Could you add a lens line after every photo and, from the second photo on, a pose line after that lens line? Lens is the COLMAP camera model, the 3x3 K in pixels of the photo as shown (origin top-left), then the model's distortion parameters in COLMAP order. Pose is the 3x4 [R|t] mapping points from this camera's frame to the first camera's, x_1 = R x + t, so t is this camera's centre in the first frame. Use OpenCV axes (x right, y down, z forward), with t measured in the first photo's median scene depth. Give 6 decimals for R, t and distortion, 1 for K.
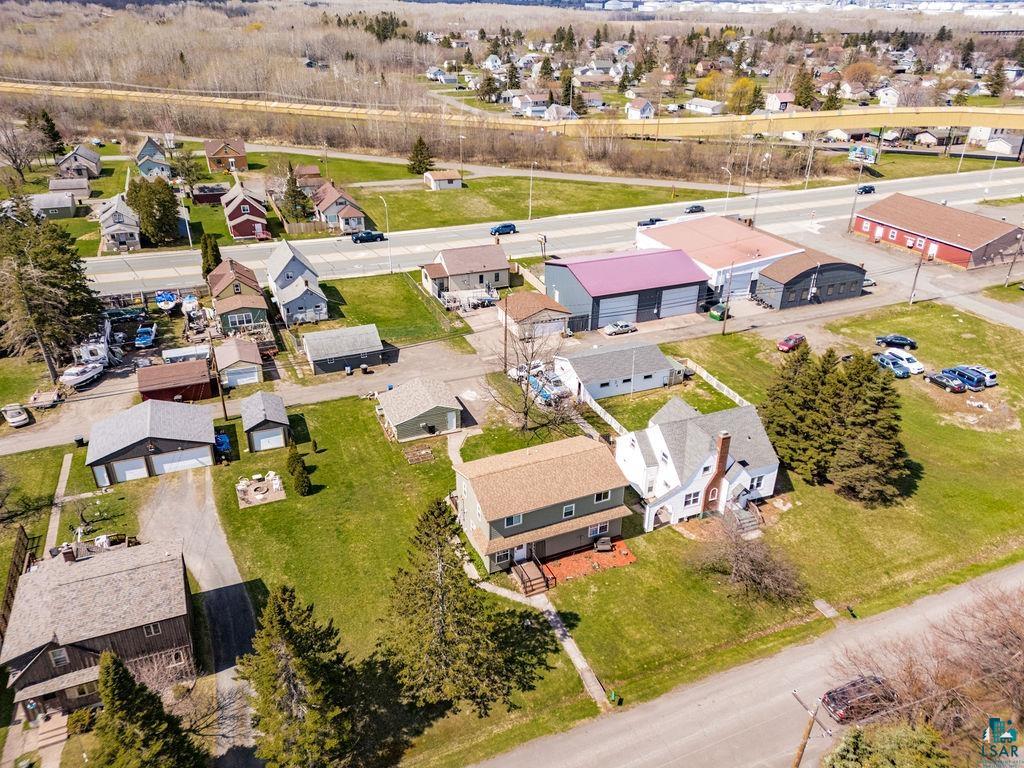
lens RADIAL K [[735.4, 0, 517.2], [0, 735.4, 400.1], [0, 0, 1]] dist [0.110183, -0.116626]
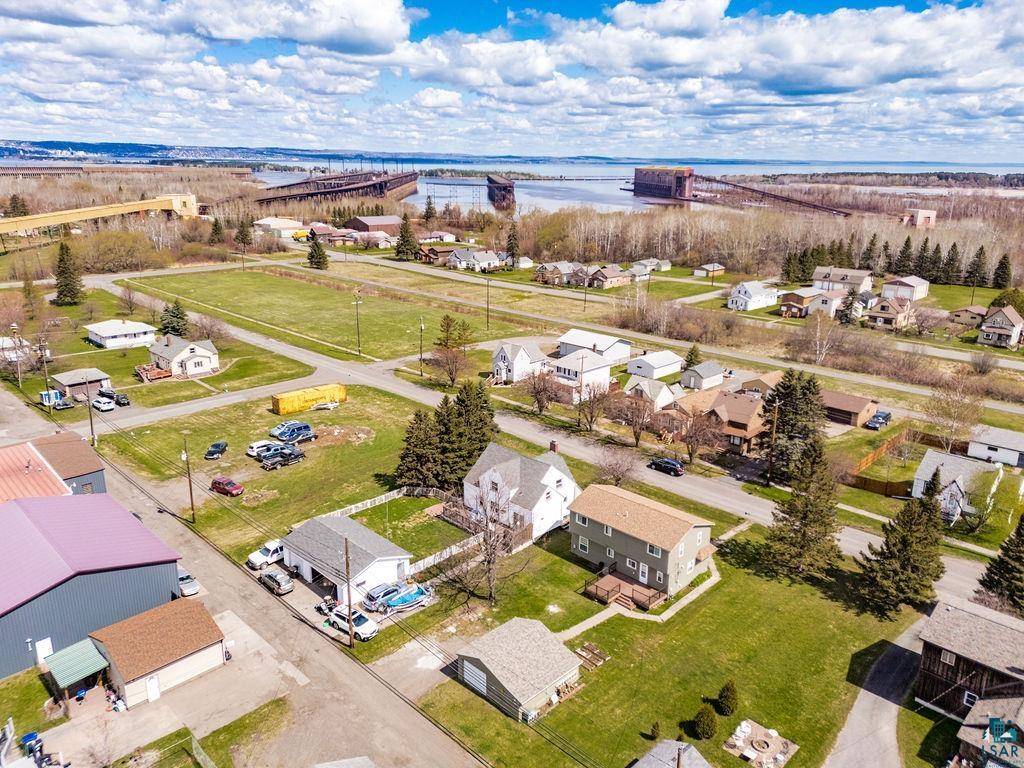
lens RADIAL K [[735.4, 0, 517.2], [0, 735.4, 400.1], [0, 0, 1]] dist [0.110183, -0.116626]
pose [[-0.378024, -0.300450, 0.875687, -0.718121], [0.425793, 0.783476, 0.452622, -0.545188], [-0.822070, 0.543963, -0.168244, 0.989634]]
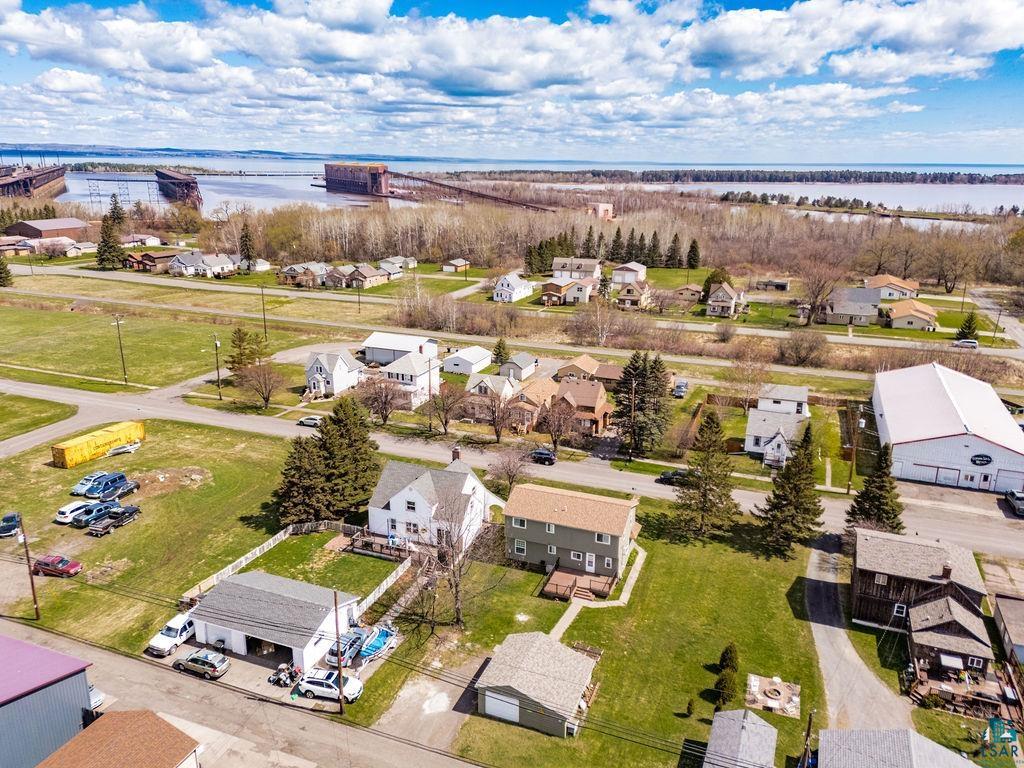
lens RADIAL K [[735.4, 0, 517.2], [0, 735.4, 400.1], [0, 0, 1]] dist [0.110183, -0.116626]
pose [[-0.710629, -0.235812, 0.662872, -0.544043], [0.316671, 0.734127, 0.600647, -0.641805], [-0.628272, 0.636749, -0.447017, 1.172001]]
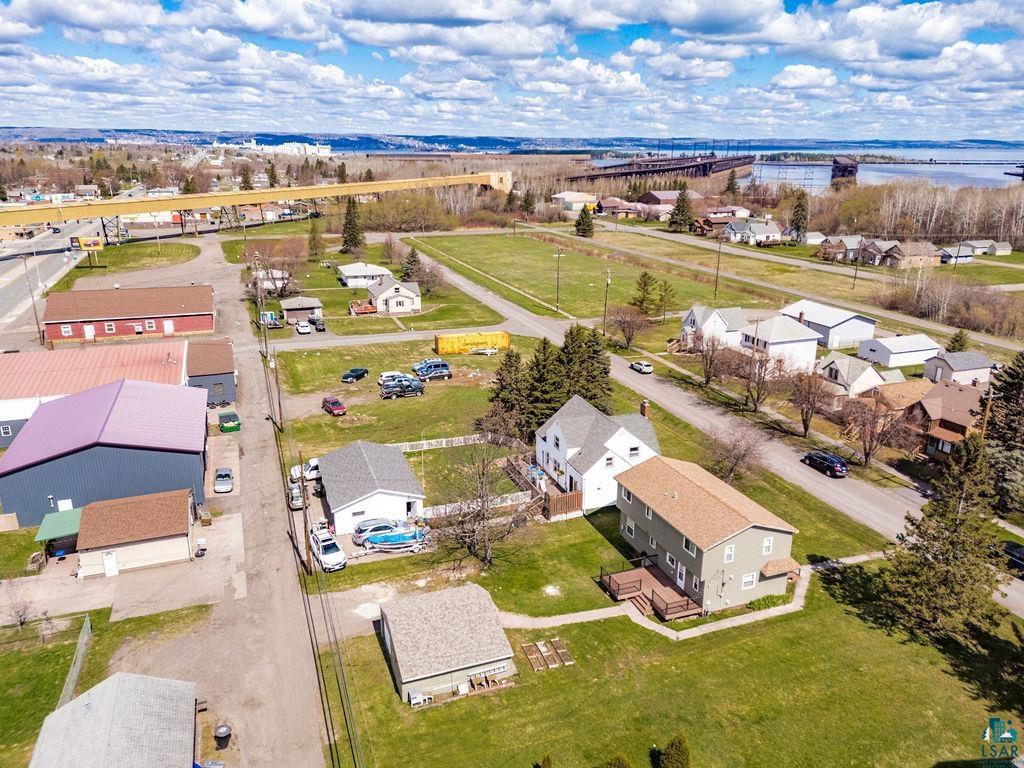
lens RADIAL K [[735.4, 0, 517.2], [0, 735.4, 400.1], [0, 0, 1]] dist [0.110183, -0.116626]
pose [[0.044020, -0.336099, 0.940798, -0.644542], [0.469885, 0.838011, 0.277392, -0.295675], [-0.881630, 0.429855, 0.194817, 0.749916]]
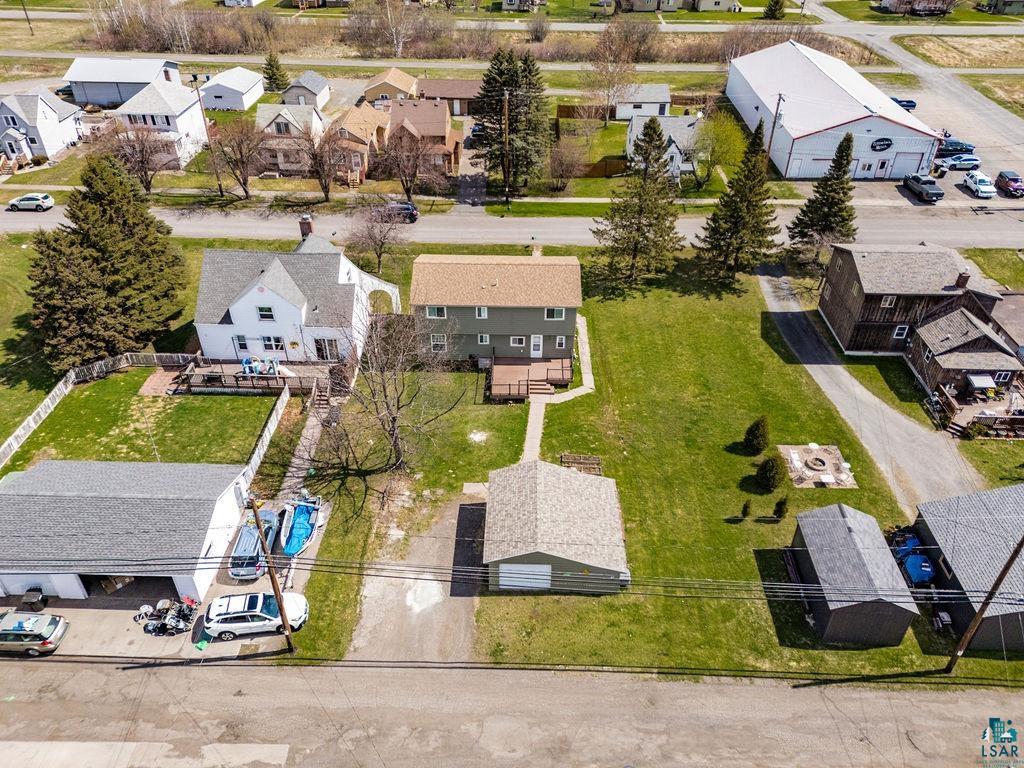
lens RADIAL K [[741.5, 0, 517.6], [0, 741.5, 383.3], [0, 0, 1]] dist [0.088778, -0.076857]
pose [[-0.908670, -0.263726, 0.323678, -0.257641], [0.178670, 0.455054, 0.872355, -0.506953], [-0.377354, 0.850514, -0.366374, 1.124772]]
